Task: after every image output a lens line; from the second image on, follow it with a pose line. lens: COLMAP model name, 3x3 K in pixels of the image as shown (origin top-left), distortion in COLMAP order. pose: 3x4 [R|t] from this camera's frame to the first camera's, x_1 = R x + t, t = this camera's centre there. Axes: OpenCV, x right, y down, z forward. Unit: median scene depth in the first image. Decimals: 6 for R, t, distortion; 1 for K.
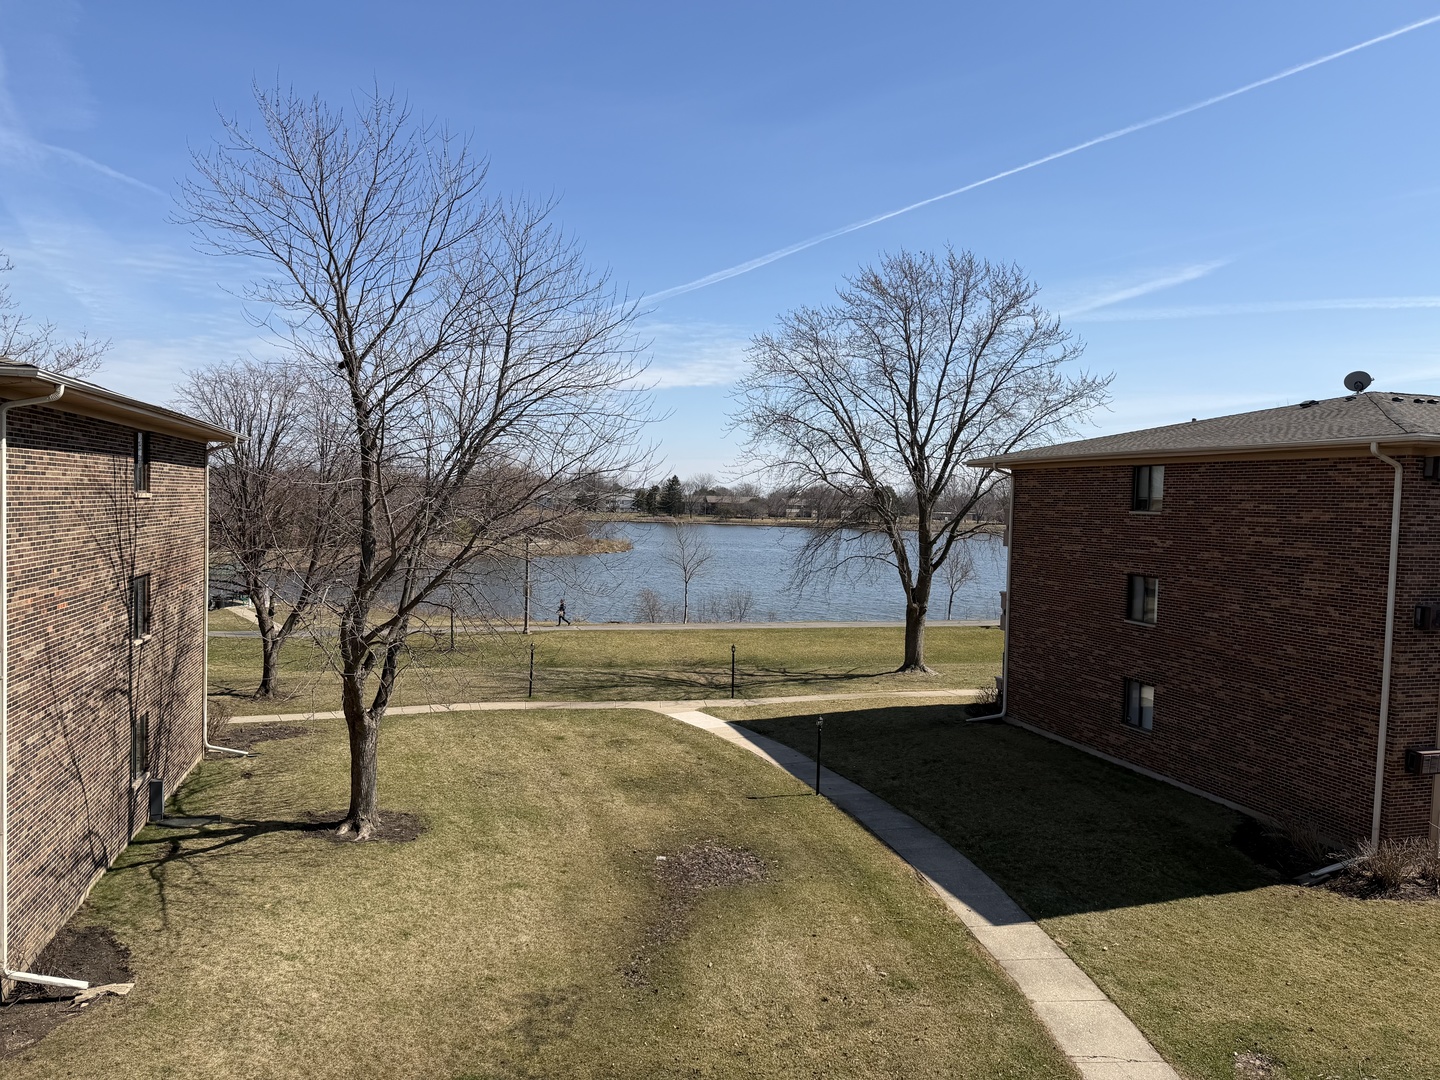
lens RADIAL K [[1007.0, 0, 718.4], [0, 1007.0, 544.1], [0, 0, 1]] dist [0.003472, -0.036239]
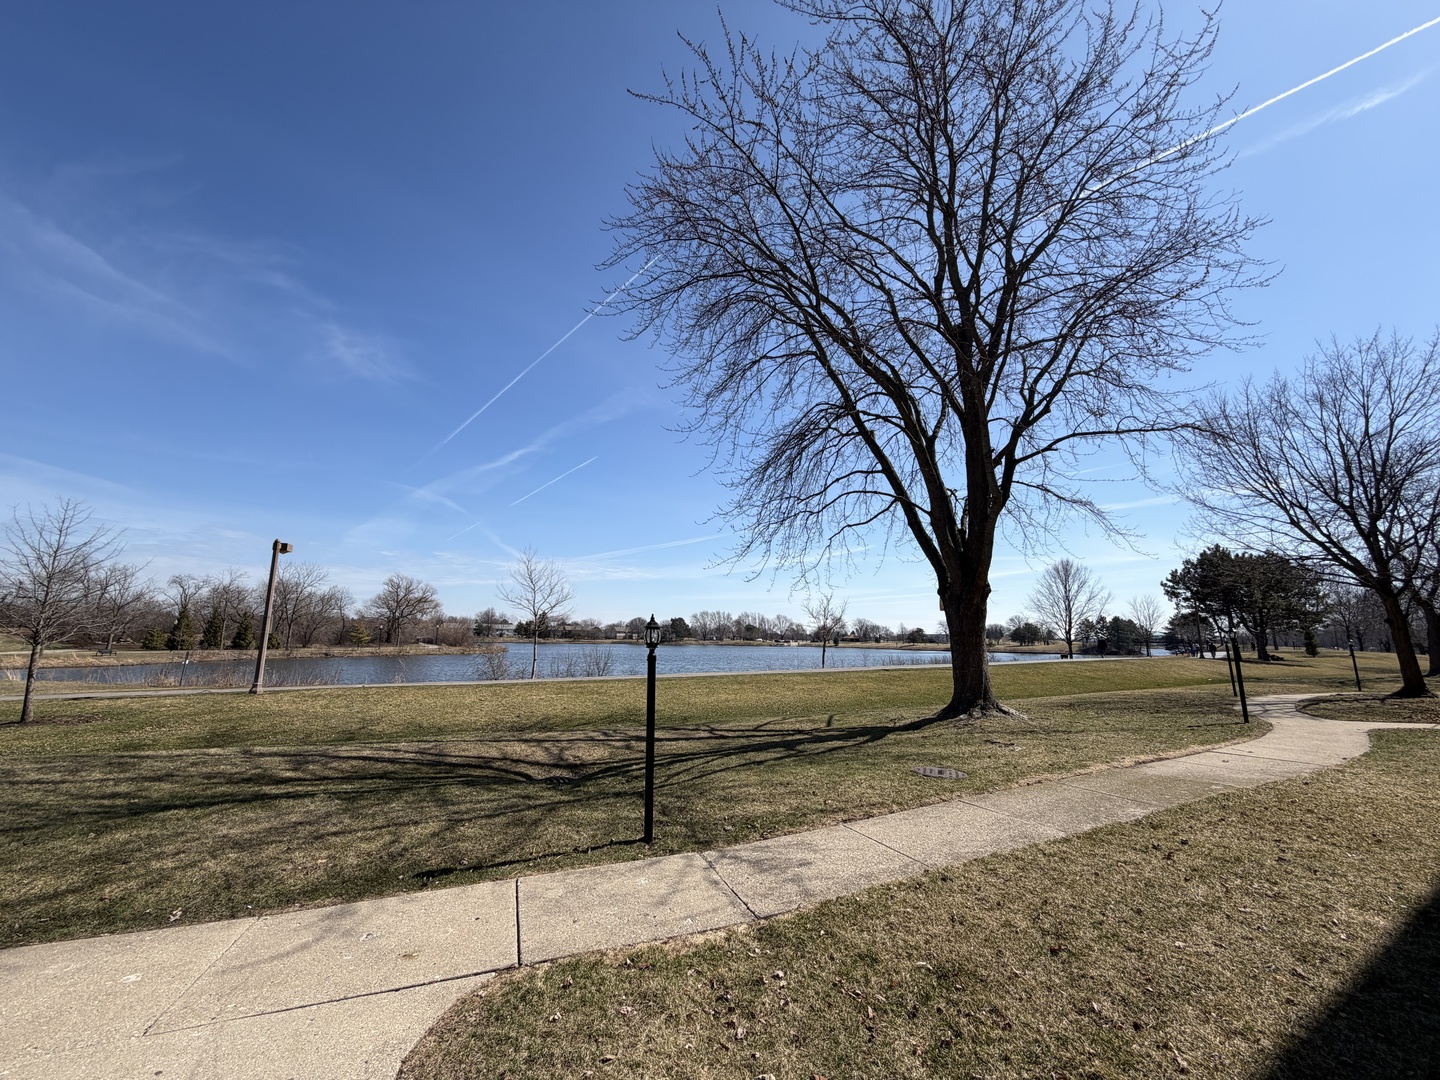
lens RADIAL K [[583.2, 0, 716.9], [0, 583.2, 539.6], [0, 0, 1]] dist [-0.000127, 0.000096]
pose [[0.971466, 0.028122, 0.235504, -0.002314], [0.020138, 0.979579, -0.200047, 0.107959], [-0.236320, 0.199081, 0.951062, 0.818258]]
